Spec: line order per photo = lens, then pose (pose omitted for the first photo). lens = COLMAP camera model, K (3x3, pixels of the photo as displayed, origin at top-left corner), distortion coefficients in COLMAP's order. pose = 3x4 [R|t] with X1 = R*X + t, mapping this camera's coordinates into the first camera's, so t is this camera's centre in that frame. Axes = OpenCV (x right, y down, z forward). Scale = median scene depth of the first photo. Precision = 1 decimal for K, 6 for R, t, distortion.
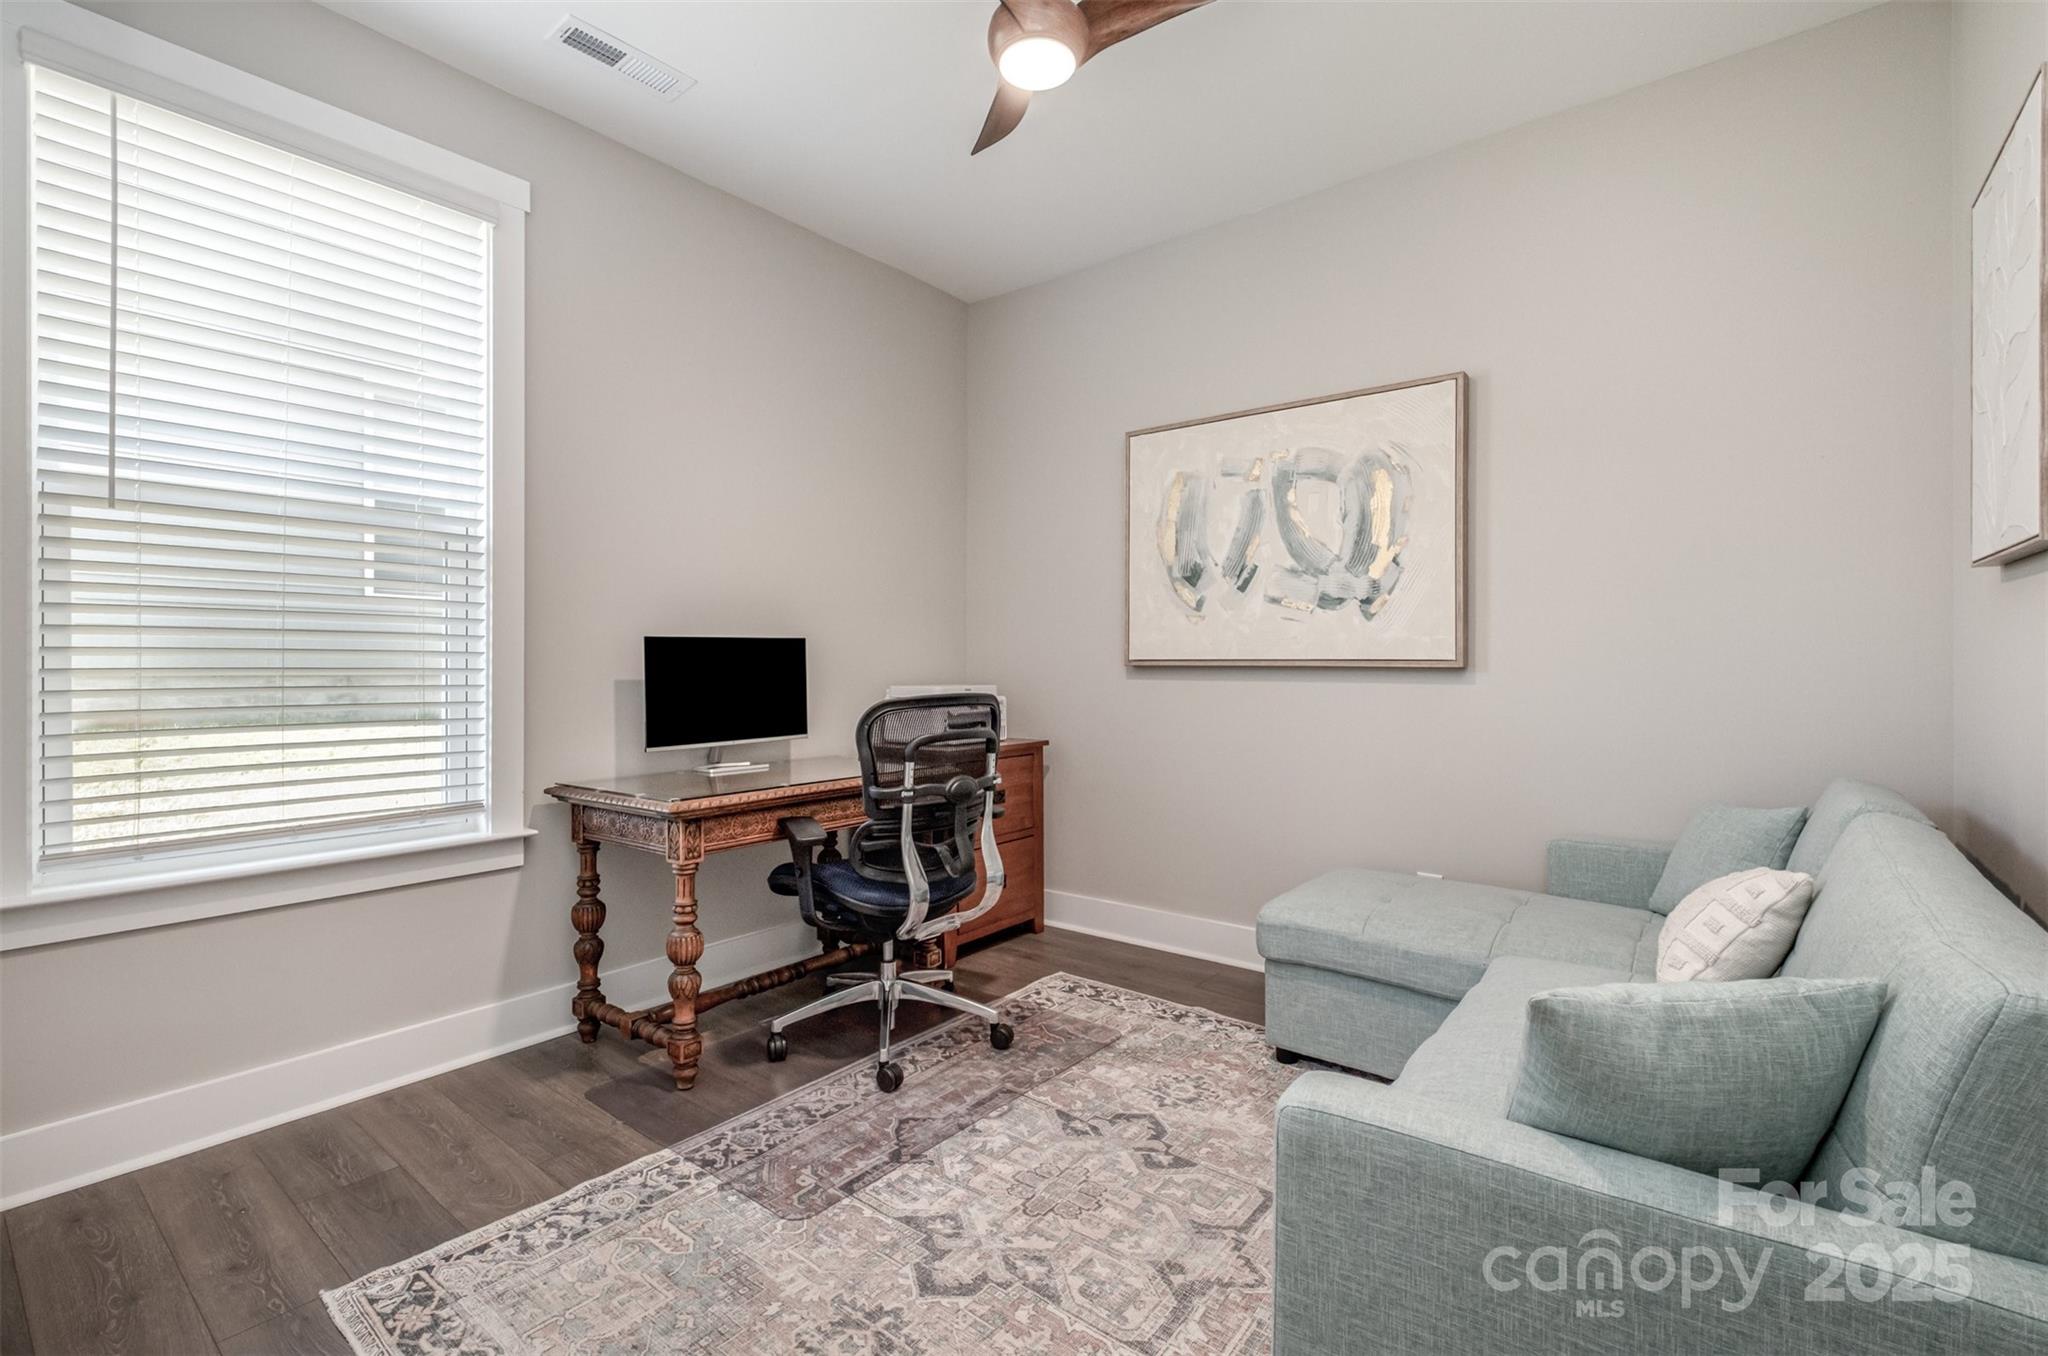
lens RADIAL K [[911.3, 0, 997.3], [0, 911.3, 648.8], [0, 0, 1]] dist [0.000006, 0.000059]
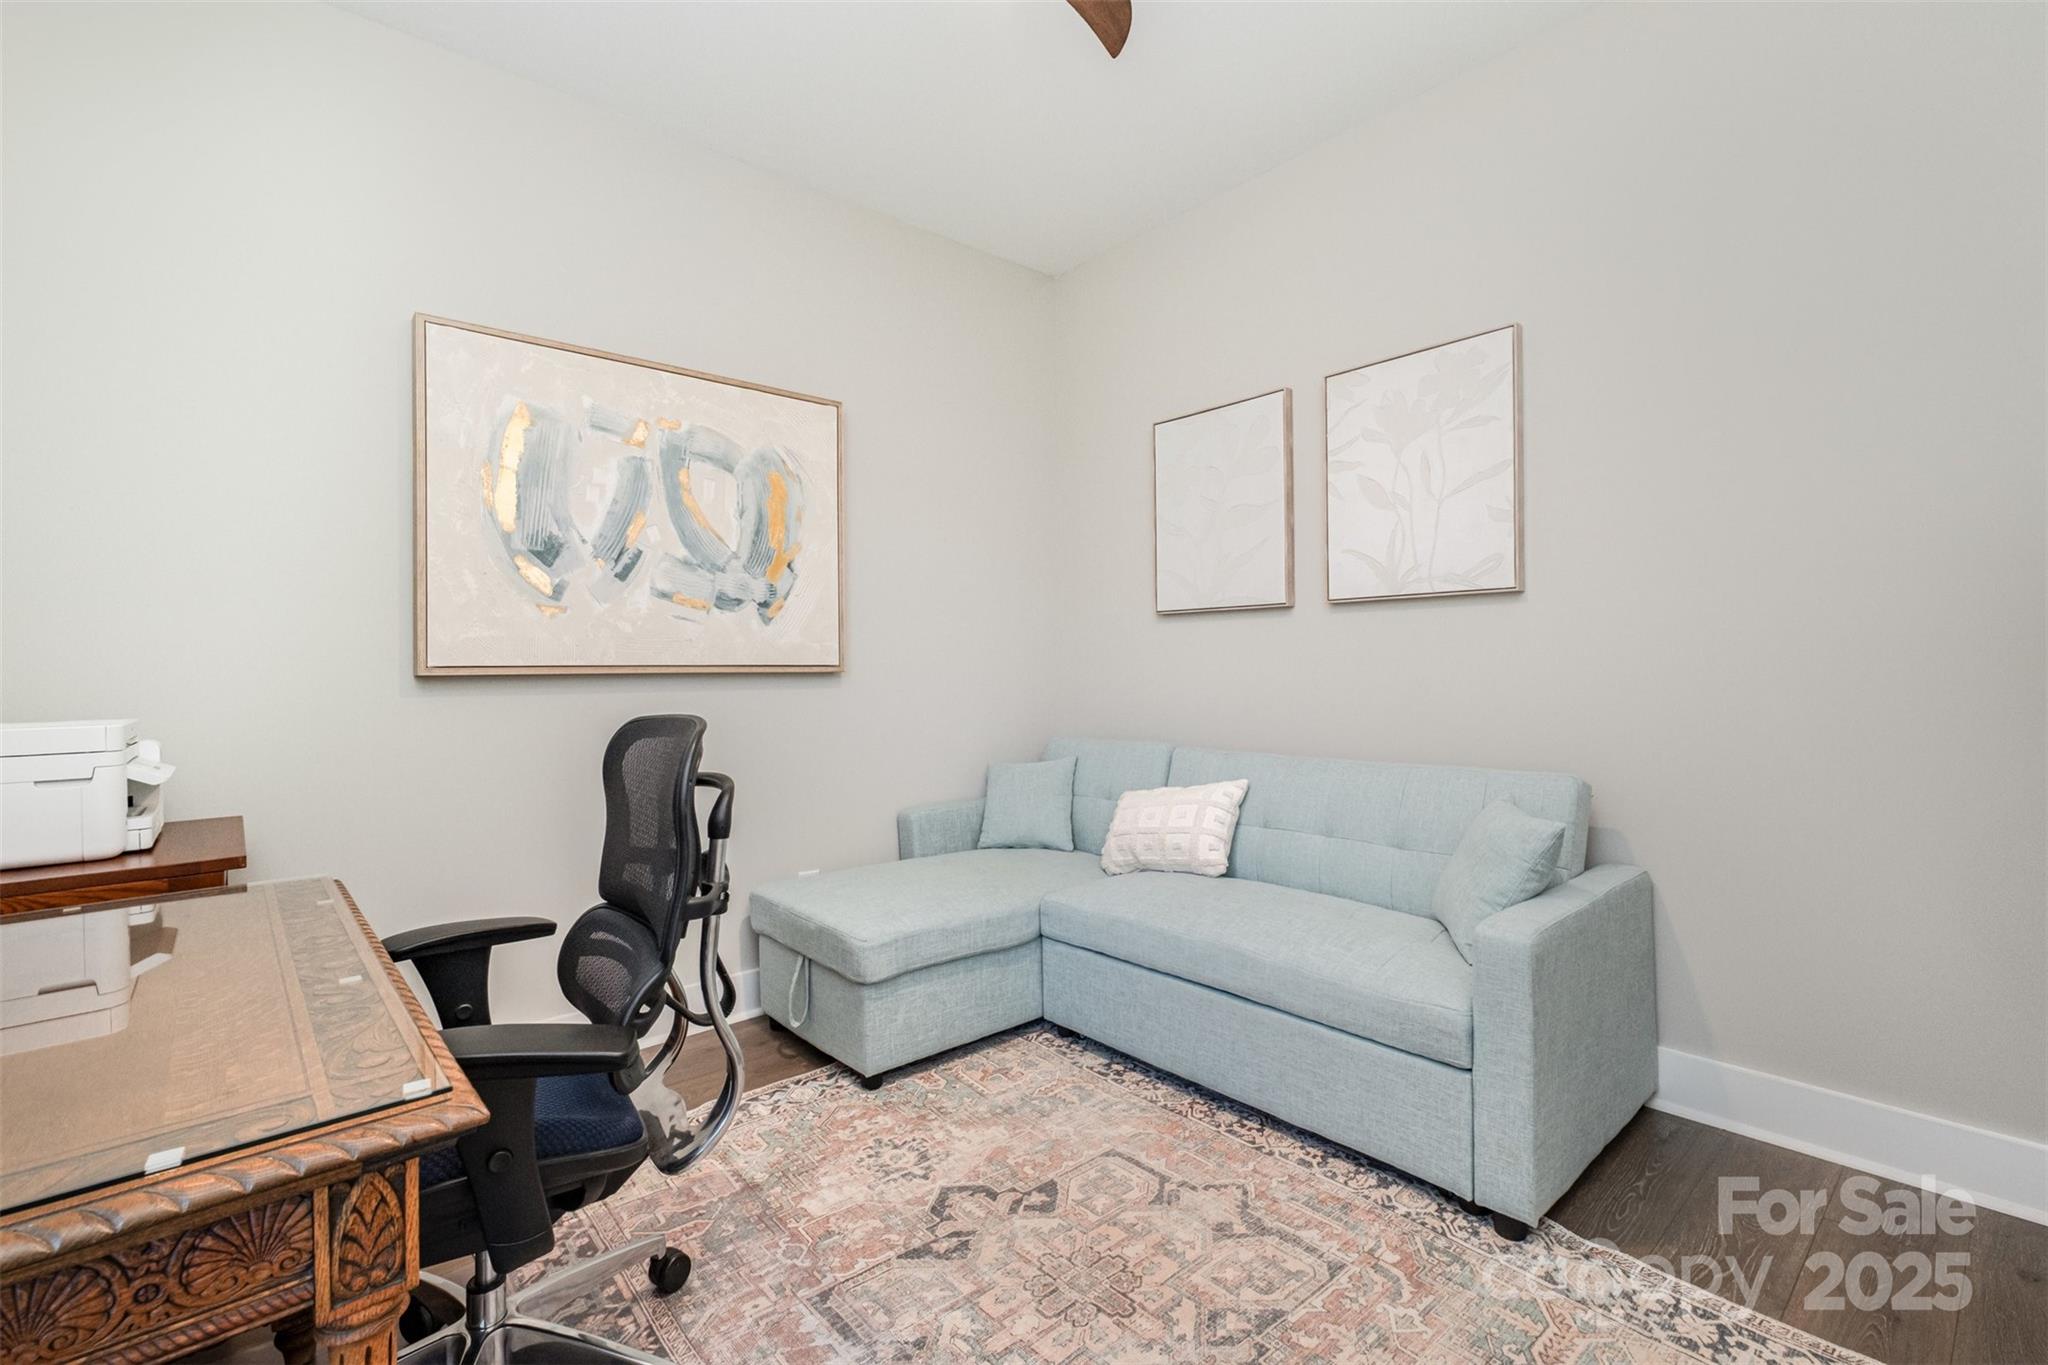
lens RADIAL K [[911.3, 0, 997.3], [0, 911.3, 653.3], [0, 0, 1]] dist [0.000006, 0.000059]
pose [[0.175672, 0.017395, 0.984295, -0.487230], [-0.004040, 0.999848, -0.016949, 0.014195], [-0.984441, -0.000999, 0.175715, 0.572795]]
